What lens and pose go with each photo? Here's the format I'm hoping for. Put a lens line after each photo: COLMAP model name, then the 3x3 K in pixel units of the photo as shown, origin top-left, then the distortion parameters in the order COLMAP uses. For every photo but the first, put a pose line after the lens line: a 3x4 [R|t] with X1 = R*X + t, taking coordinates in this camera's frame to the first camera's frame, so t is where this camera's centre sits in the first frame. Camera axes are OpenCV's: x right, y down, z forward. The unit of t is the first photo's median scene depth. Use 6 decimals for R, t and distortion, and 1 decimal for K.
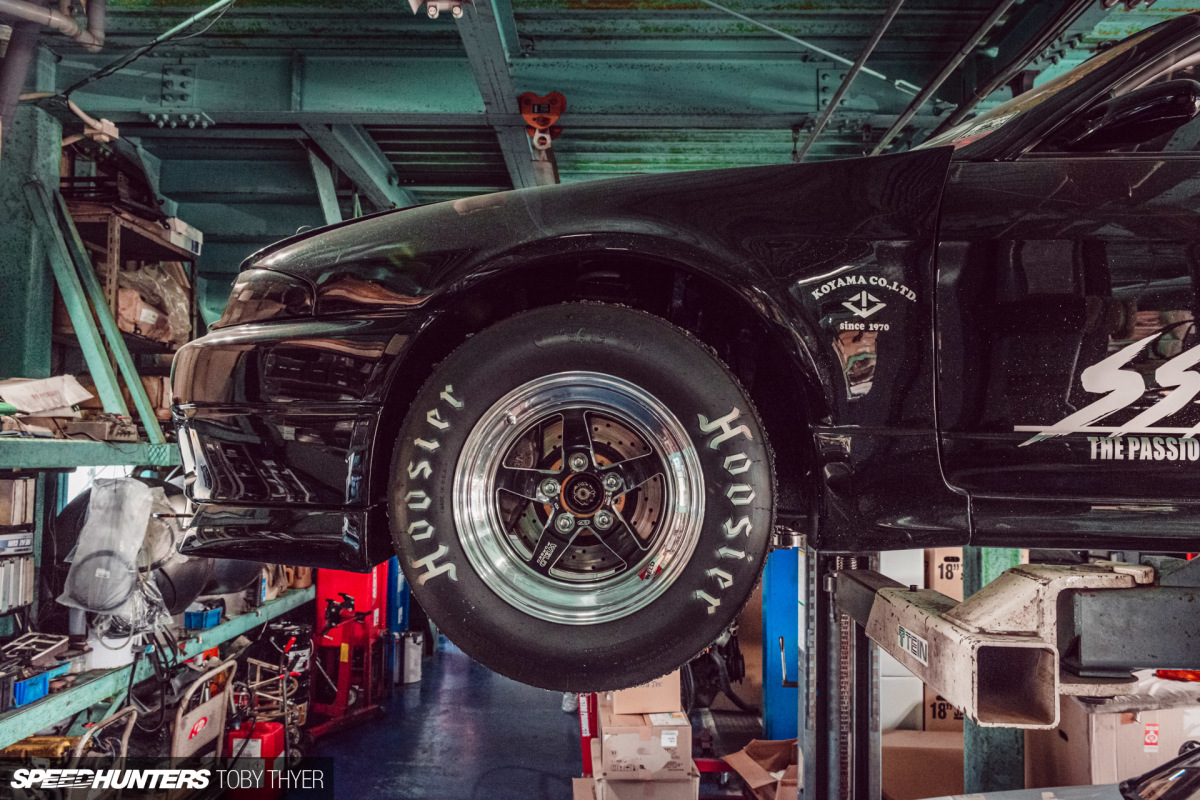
lens RADIAL K [[923.6, 0, 600.0], [0, 923.6, 400.0], [0, 0, 1]] dist [0.000460, 0.000655]
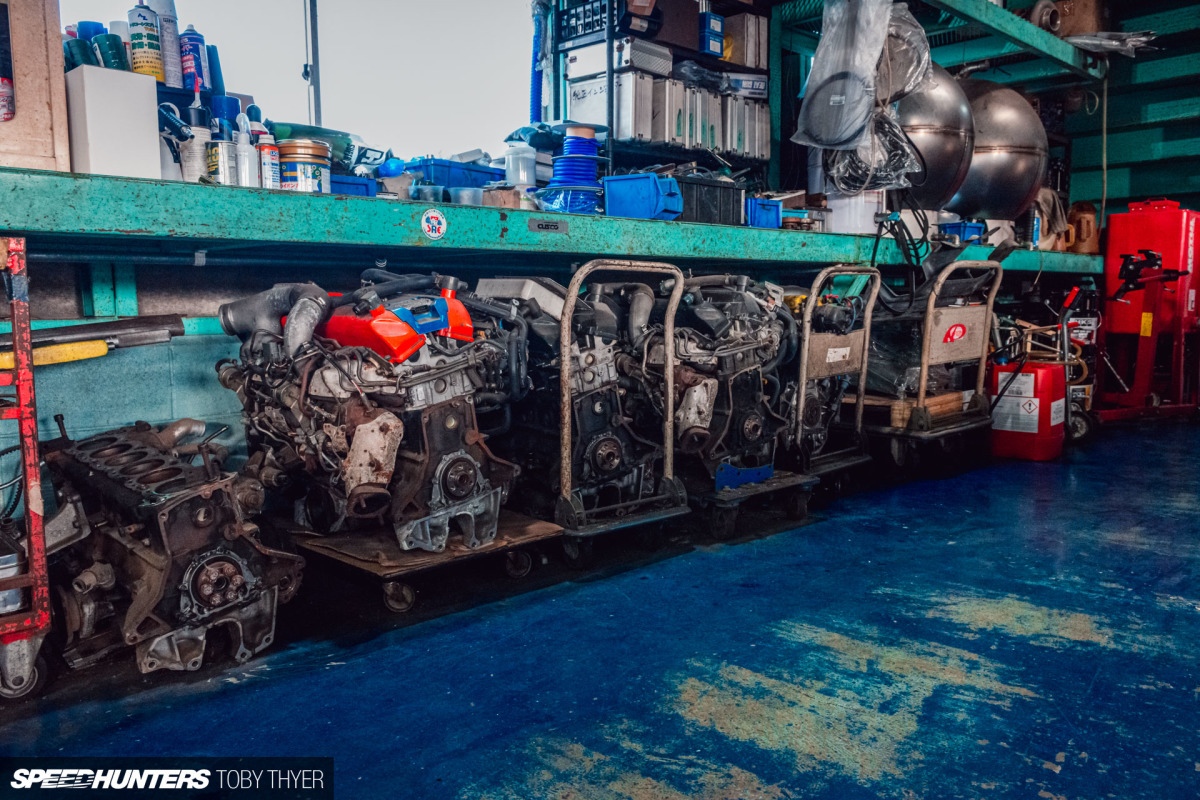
lens RADIAL K [[923.6, 0, 600.0], [0, 923.6, 400.0], [0, 0, 1]] dist [0.000460, 0.000655]
pose [[0.708957, 0.053821, -0.703195, -0.084238], [0.065562, 0.987736, 0.141698, 0.291034], [0.702198, -0.146561, 0.696734, 0.212902]]
